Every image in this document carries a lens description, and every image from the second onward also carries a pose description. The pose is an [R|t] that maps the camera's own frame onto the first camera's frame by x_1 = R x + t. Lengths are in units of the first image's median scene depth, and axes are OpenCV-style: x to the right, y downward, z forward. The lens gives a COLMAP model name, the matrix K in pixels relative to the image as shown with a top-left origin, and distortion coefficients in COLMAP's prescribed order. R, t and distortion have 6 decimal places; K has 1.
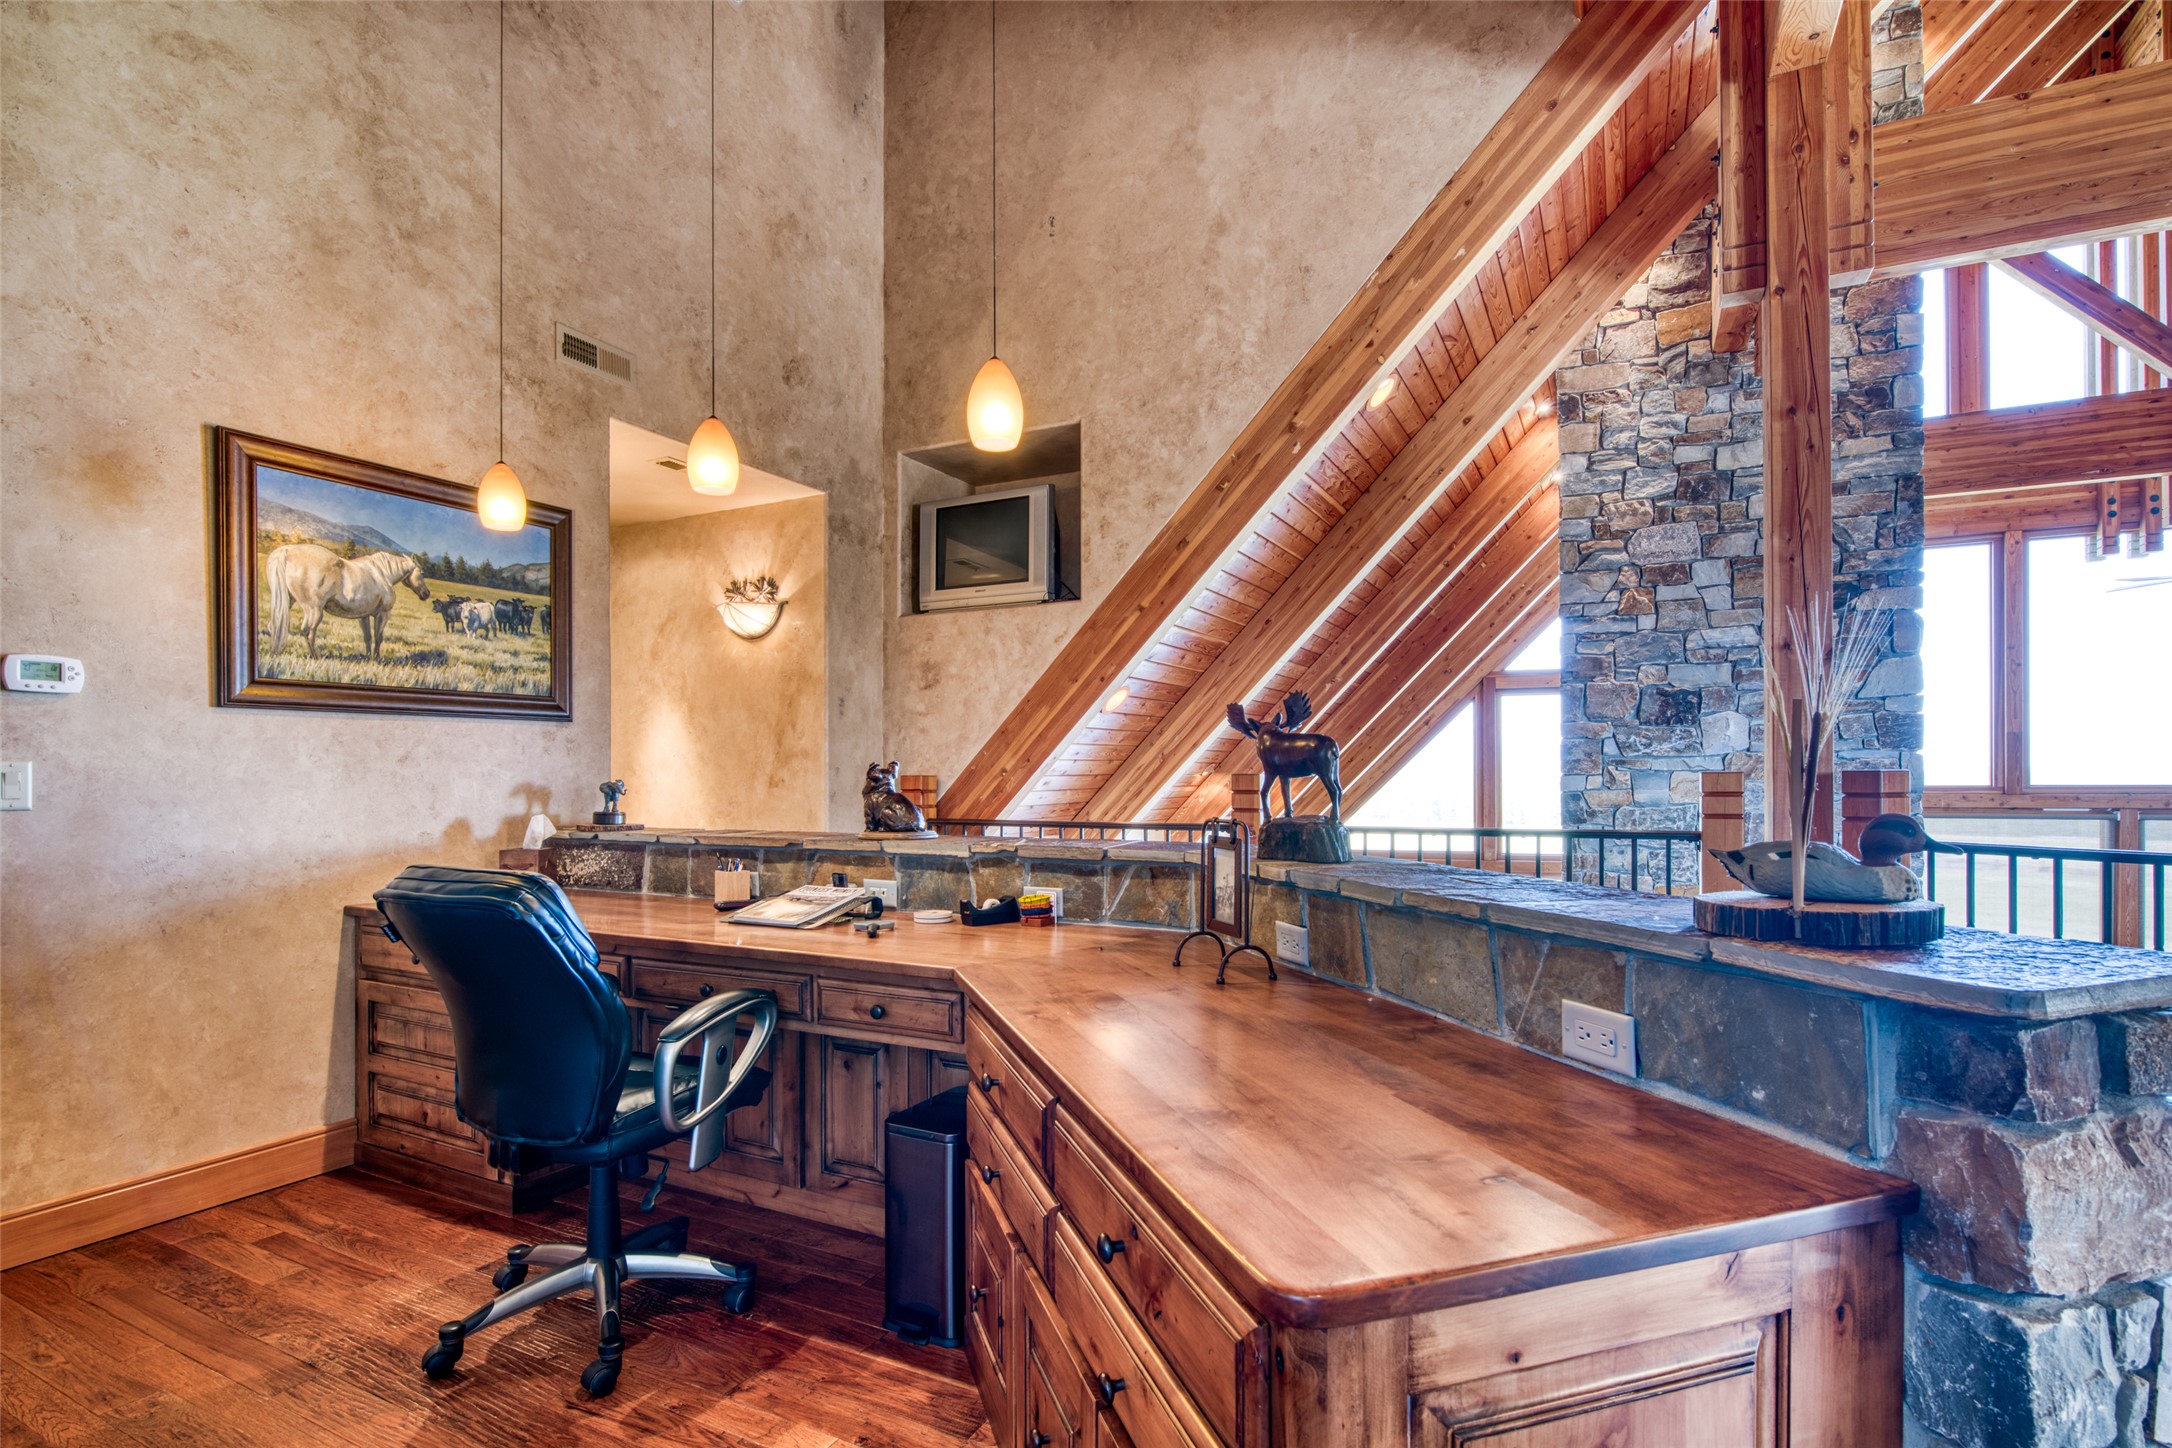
lens RADIAL K [[1044.2, 0, 1094.2], [0, 1044.2, 782.7], [0, 0, 1]] dist [-0.011437, -0.000147]
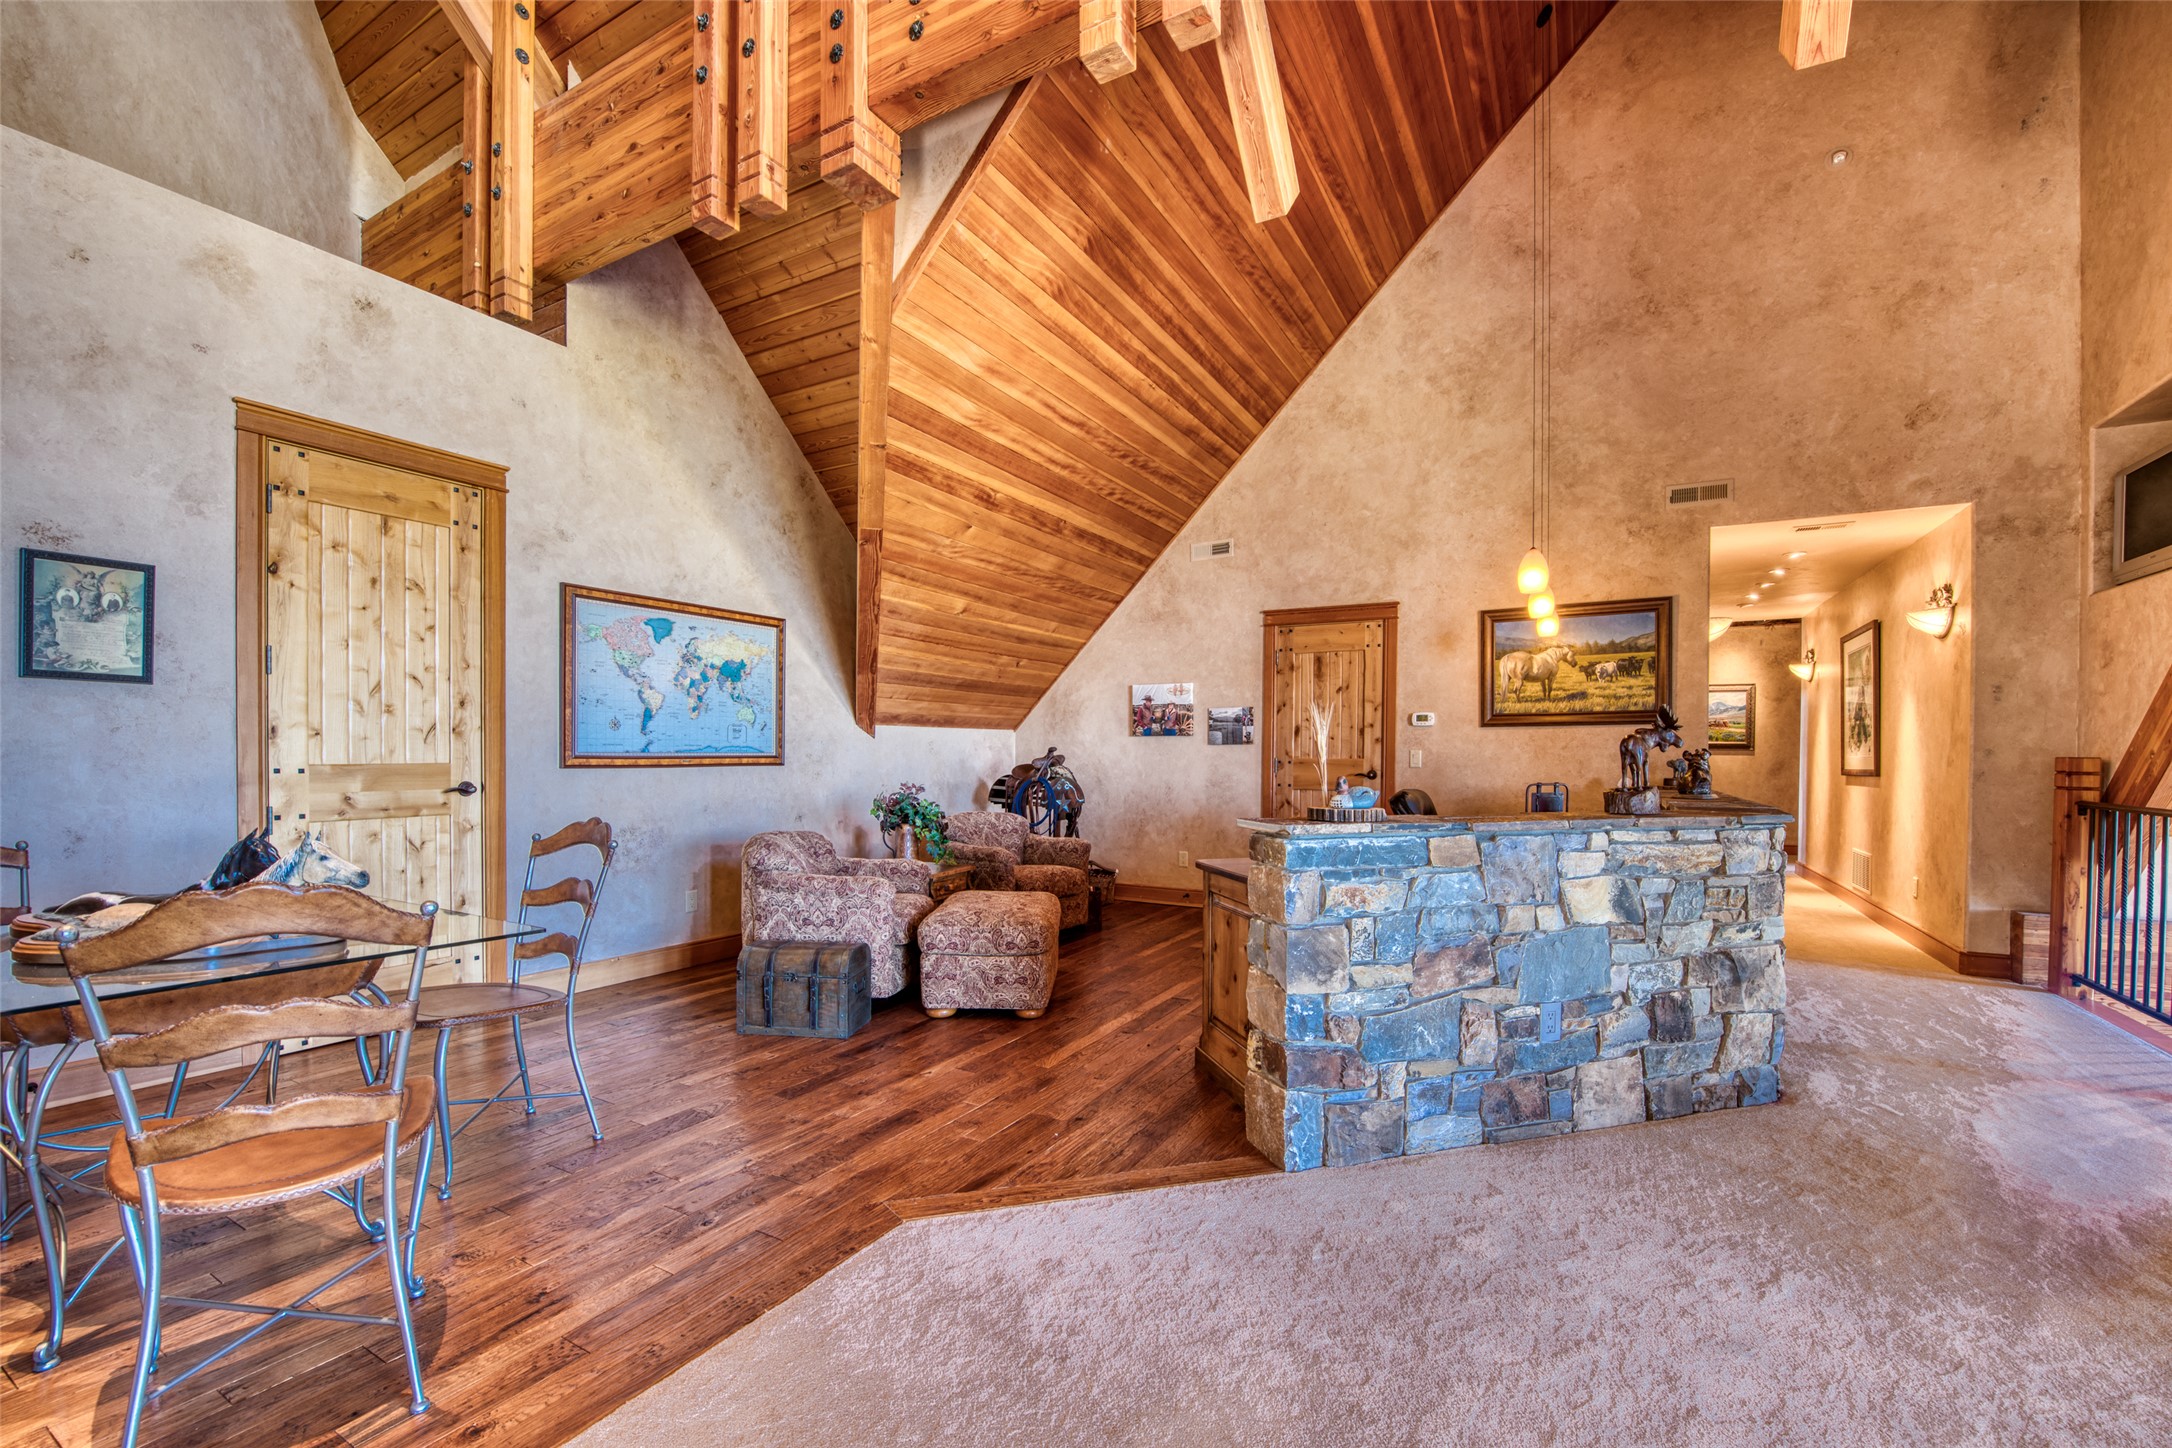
lens RADIAL K [[908.8, 0, 1088.9], [0, 908.8, 755.9], [0, 0, 1]] dist [-0.016033, -0.001127]
pose [[-0.046557, 0.005555, -0.998900, 0.921721], [-0.007054, 0.999958, 0.005890, -0.008189], [0.998891, 0.007320, -0.046516, 0.128929]]
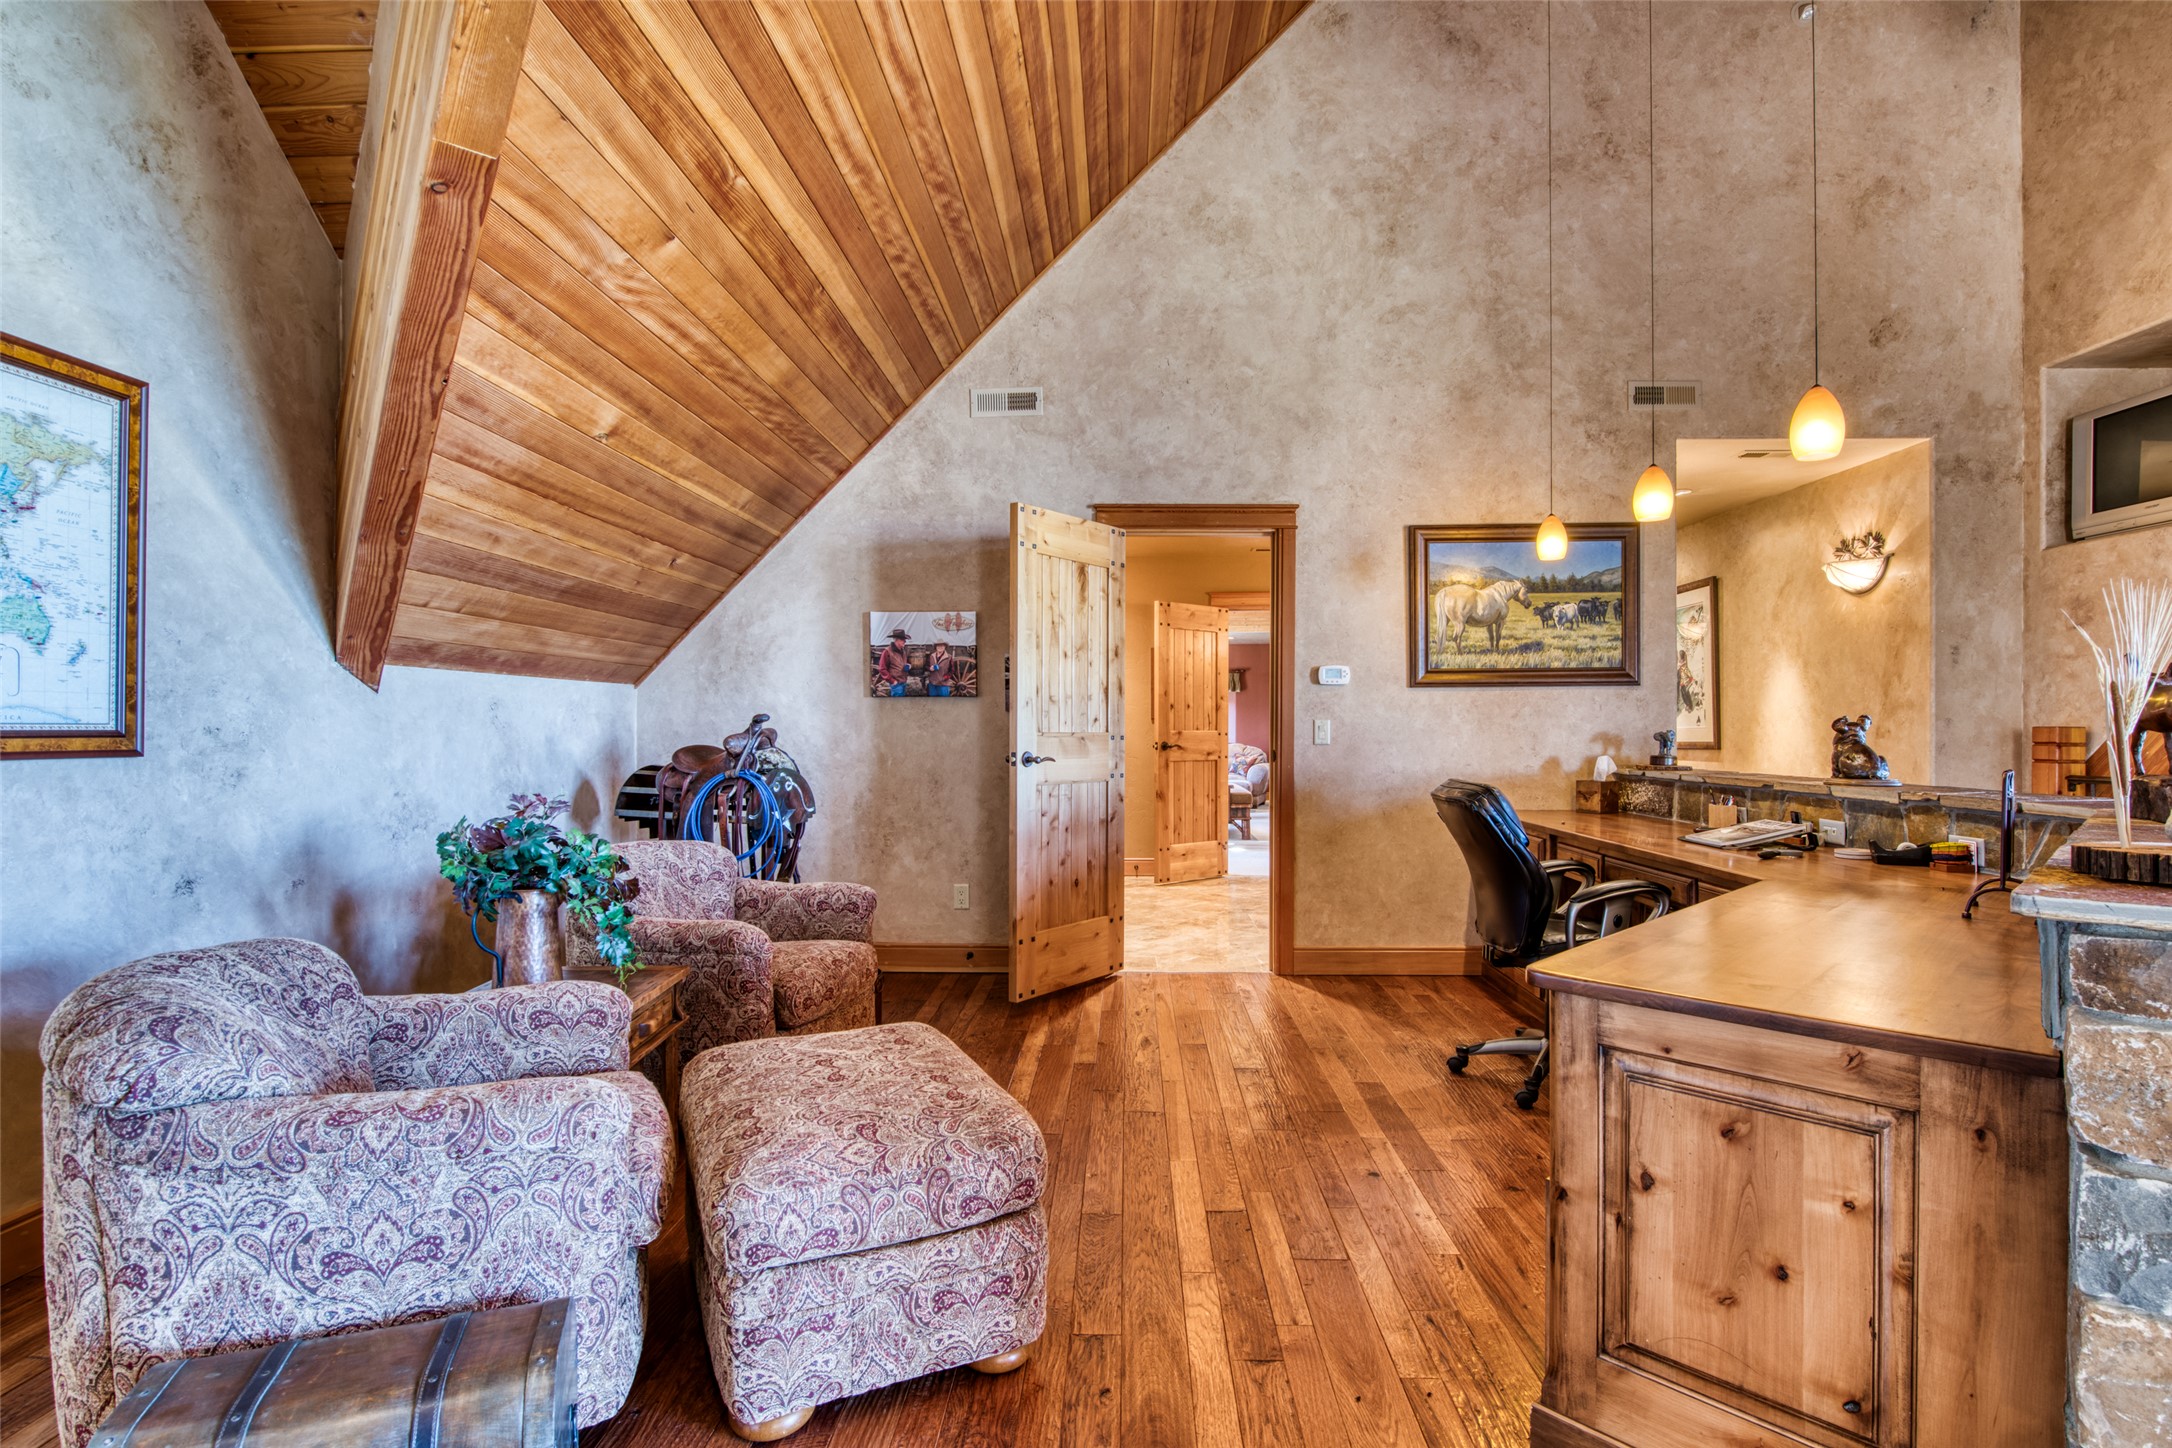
lens RADIAL K [[1044.2, 0, 1103.1], [0, 1044.2, 725.3], [0, 0, 1]] dist [-0.011437, -0.000147]
pose [[0.430144, 0.000165, -0.902760, 0.357722], [-0.004846, 0.999986, -0.002126, -0.002587], [0.902747, 0.005290, 0.430139, -0.151131]]
